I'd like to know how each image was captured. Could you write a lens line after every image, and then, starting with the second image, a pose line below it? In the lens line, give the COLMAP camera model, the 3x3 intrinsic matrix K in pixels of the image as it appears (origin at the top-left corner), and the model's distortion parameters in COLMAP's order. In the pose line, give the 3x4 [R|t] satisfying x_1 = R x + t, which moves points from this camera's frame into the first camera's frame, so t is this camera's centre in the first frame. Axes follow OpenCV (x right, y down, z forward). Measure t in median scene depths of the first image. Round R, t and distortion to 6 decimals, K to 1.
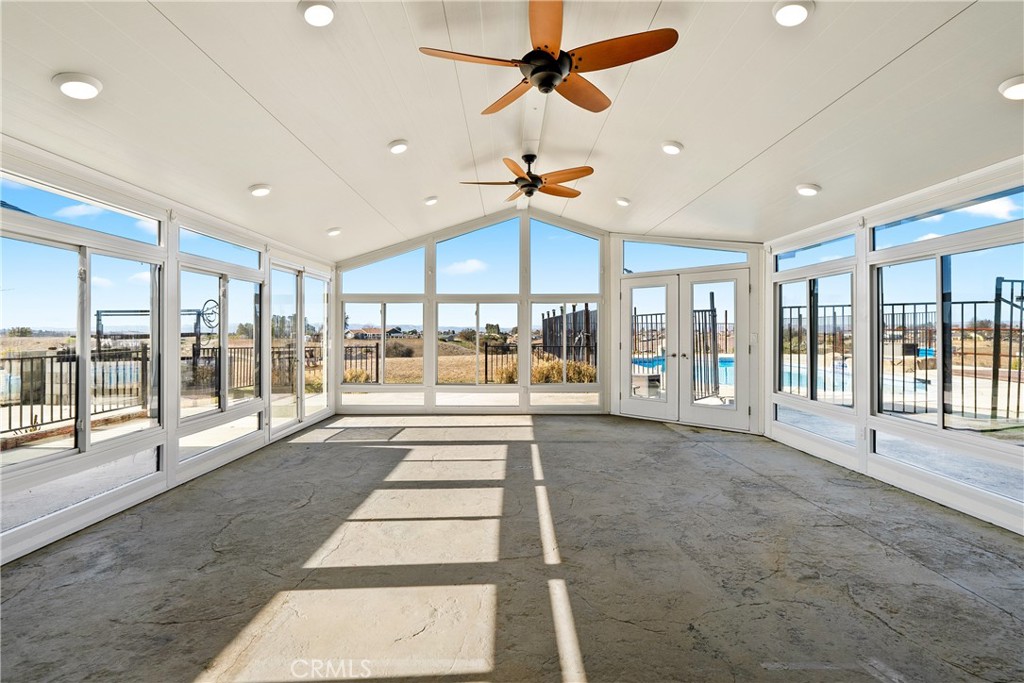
lens RADIAL K [[464.7, 0, 511.4], [0, 464.7, 334.3], [0, 0, 1]] dist [-0.010744, 0.001269]
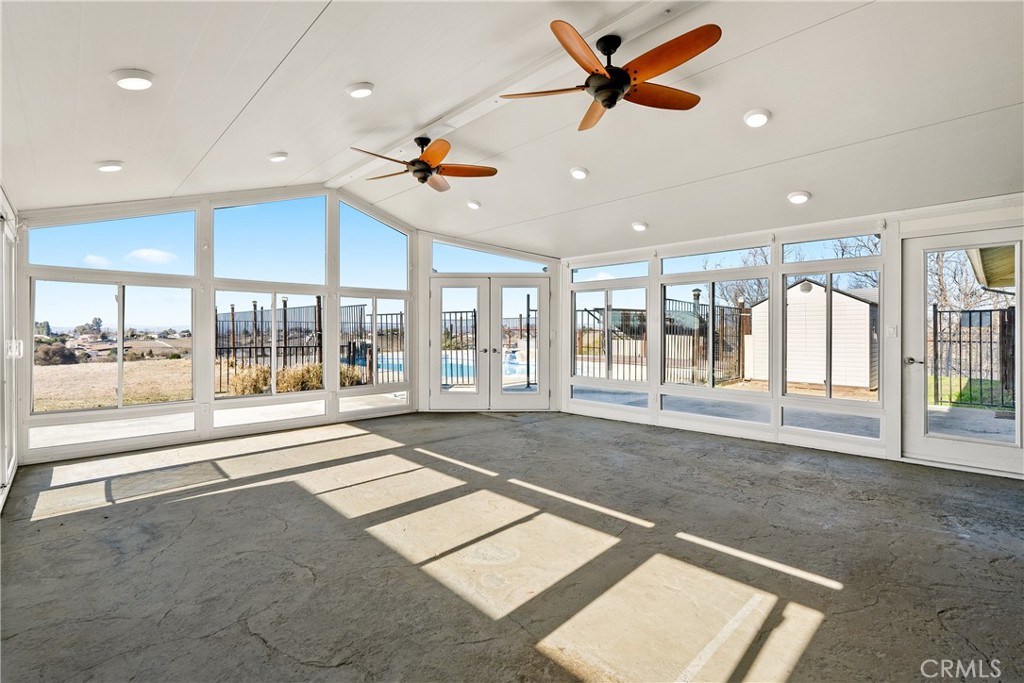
lens RADIAL K [[464.7, 0, 514.1], [0, 464.7, 335.0], [0, 0, 1]] dist [-0.010744, 0.001269]
pose [[0.722823, -0.003884, 0.691022, -0.436217], [0.003810, 0.999991, 0.001635, 0.007680], [-0.691022, 0.001451, 0.722832, 0.181658]]
